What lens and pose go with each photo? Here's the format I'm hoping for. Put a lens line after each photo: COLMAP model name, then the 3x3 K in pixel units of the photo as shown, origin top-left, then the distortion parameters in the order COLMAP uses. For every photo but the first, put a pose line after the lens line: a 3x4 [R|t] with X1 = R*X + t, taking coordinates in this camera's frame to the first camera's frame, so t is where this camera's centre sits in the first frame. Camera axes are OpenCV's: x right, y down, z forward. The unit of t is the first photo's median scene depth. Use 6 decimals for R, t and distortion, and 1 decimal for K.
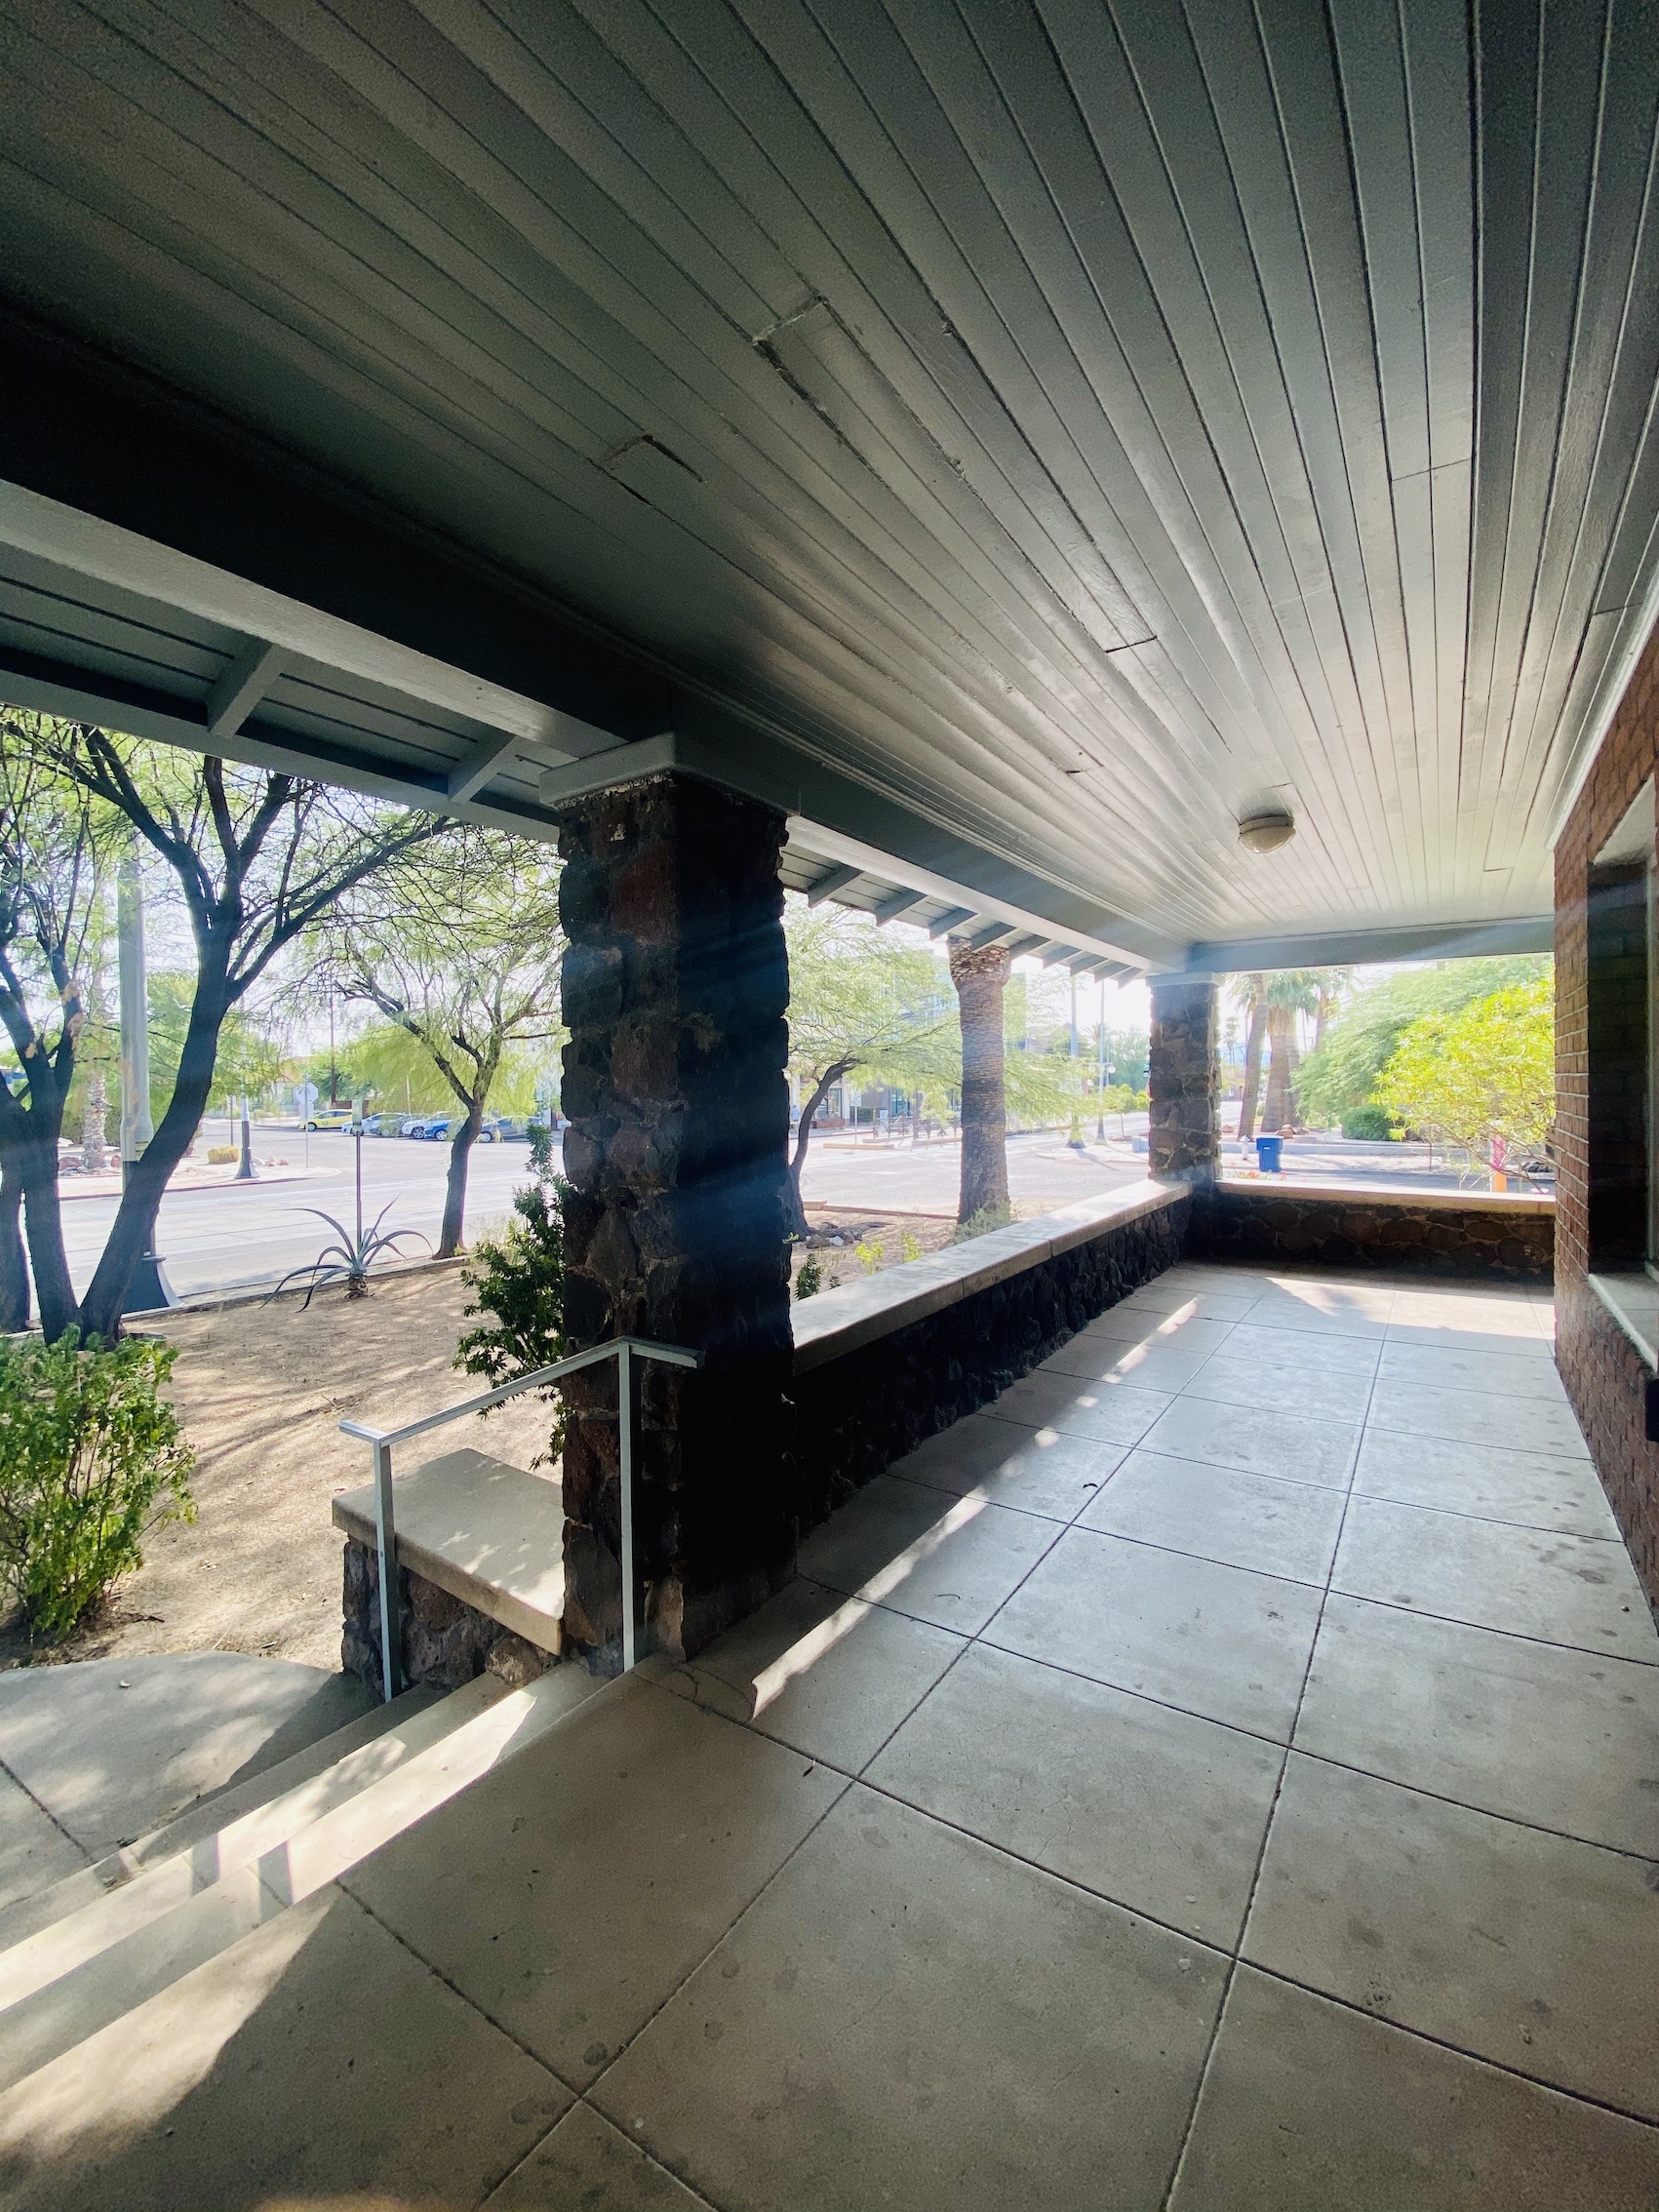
lens RADIAL K [[897.6, 0, 830.7], [0, 897.6, 1110.0], [0, 0, 1]] dist [-0.050439, -0.001070]
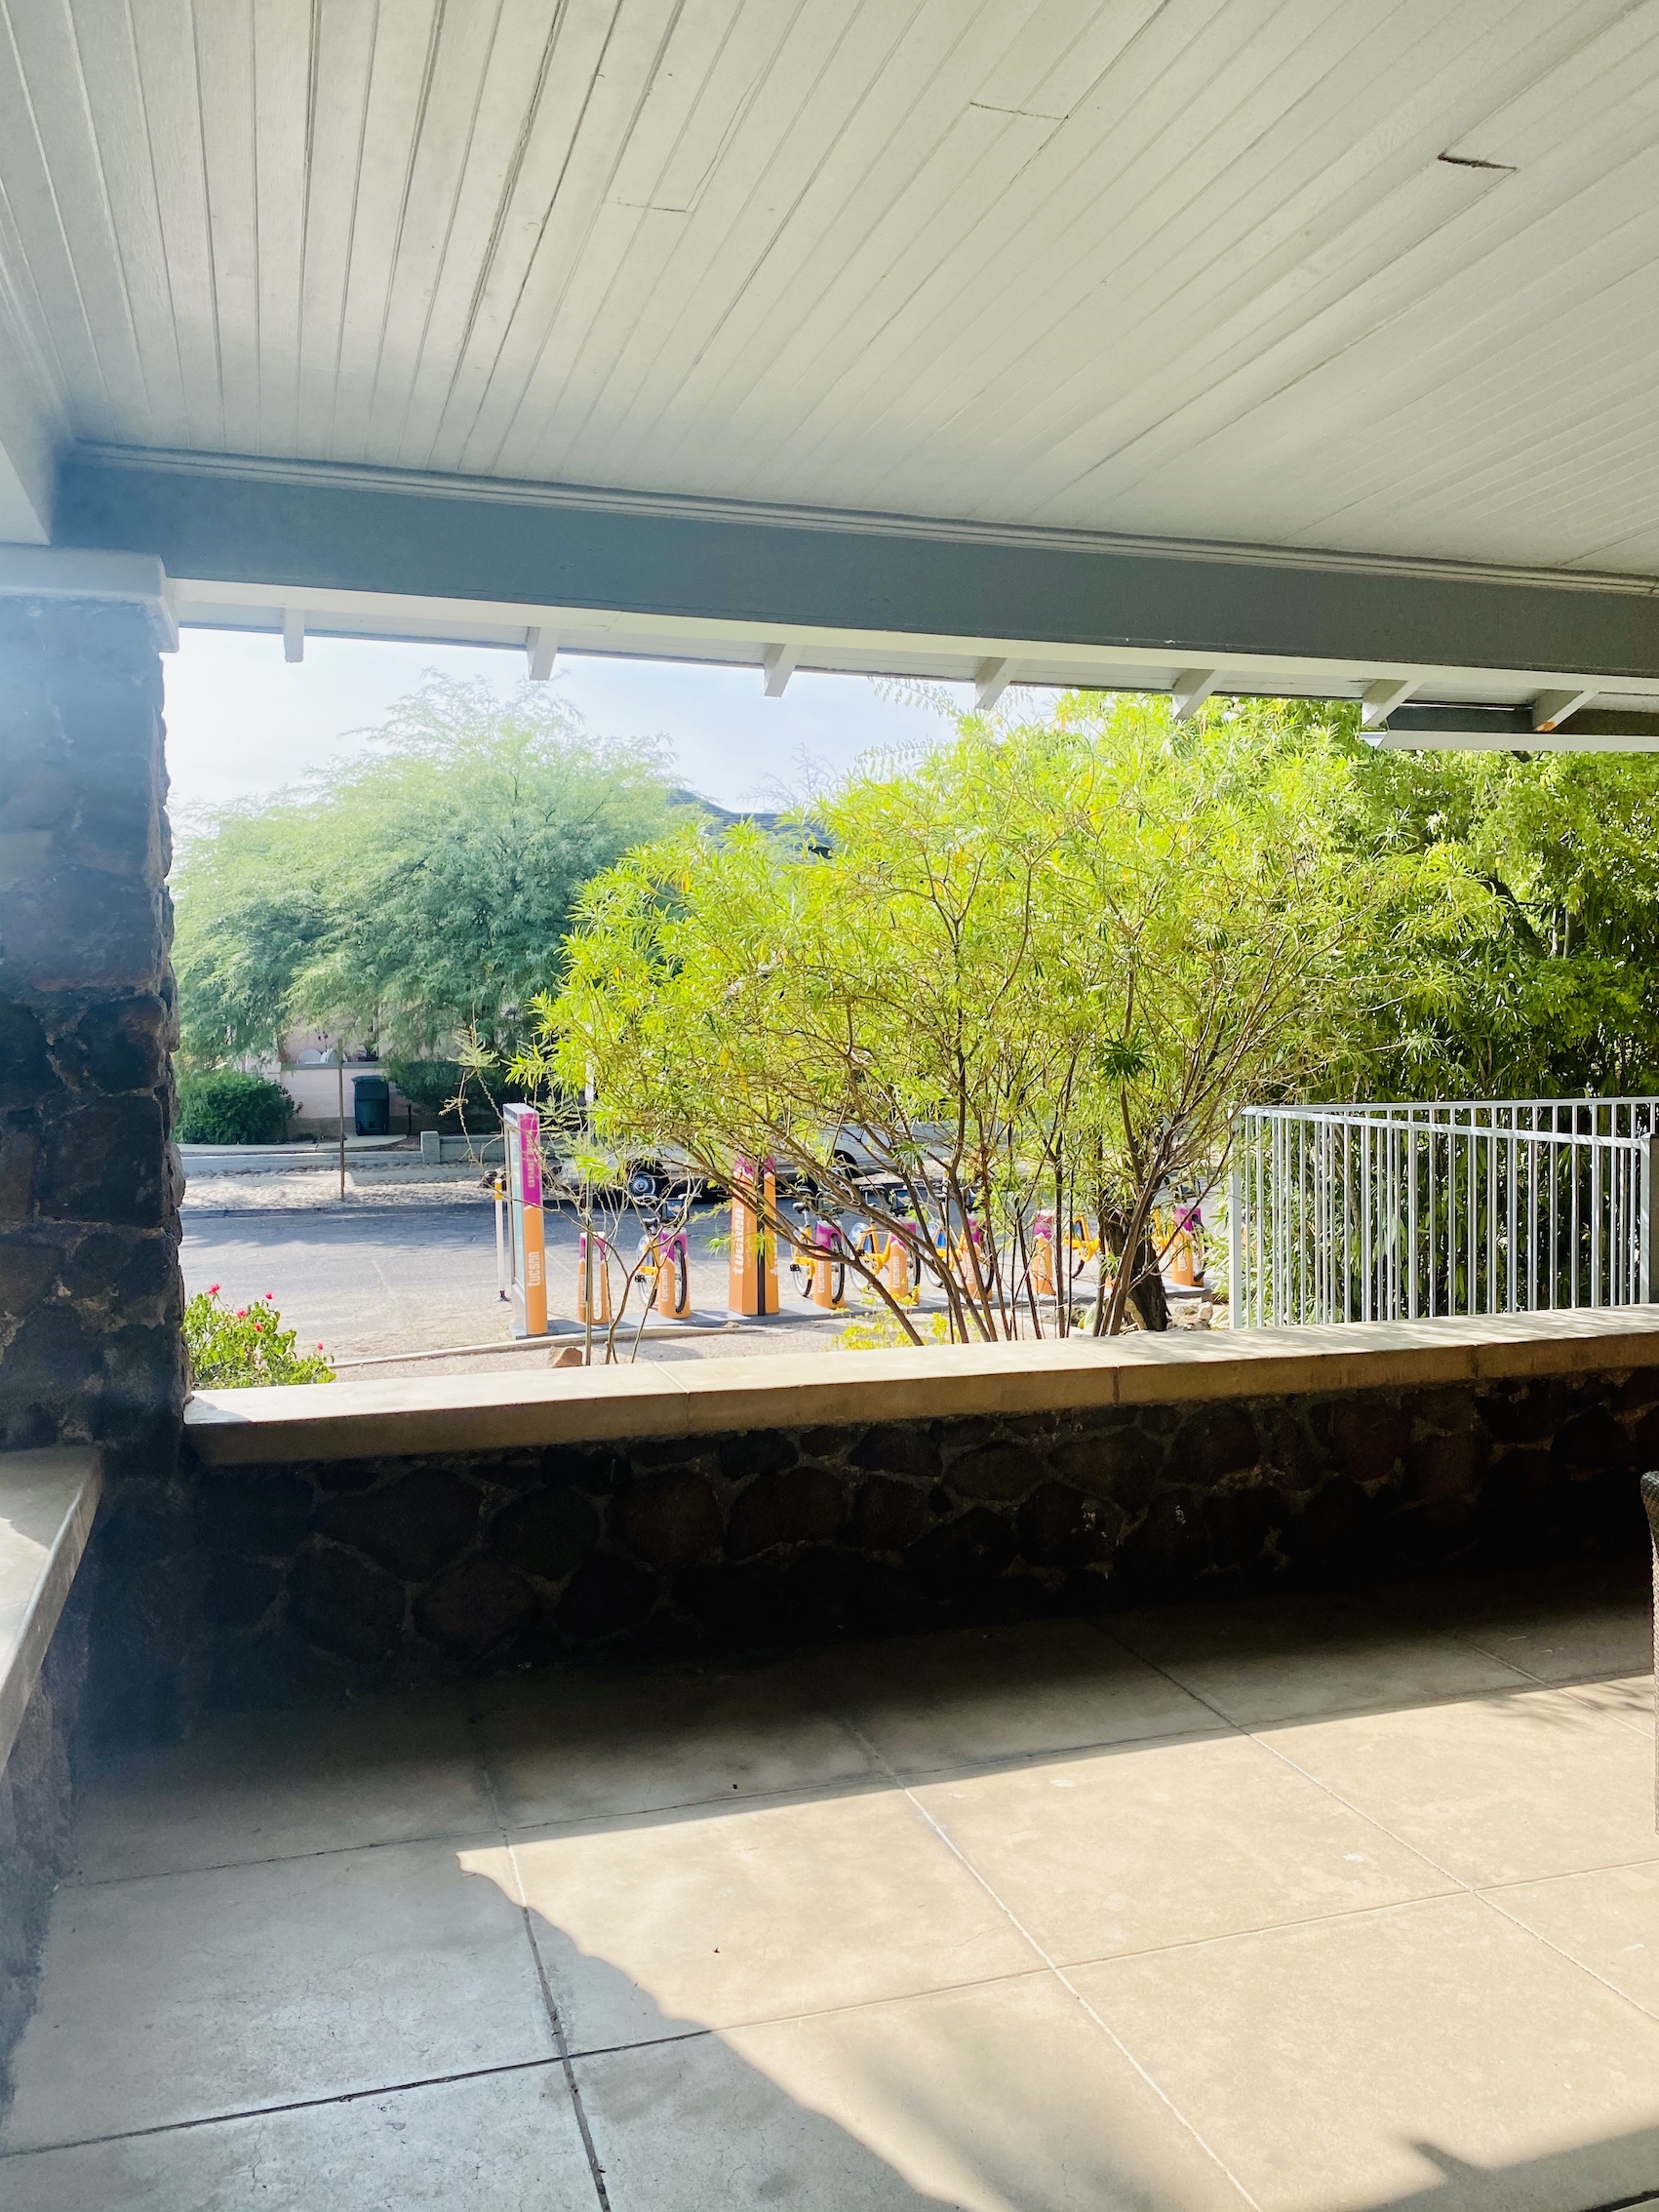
lens RADIAL K [[1753.2, 0, 827.6], [0, 1753.2, 1103.8], [0, 0, 1]] dist [-0.000803, -0.000130]
pose [[0.612093, -0.015296, 0.790638, 0.187981], [0.004403, 0.999863, 0.015934, -0.010907], [-0.790773, -0.006272, 0.612077, 0.628947]]
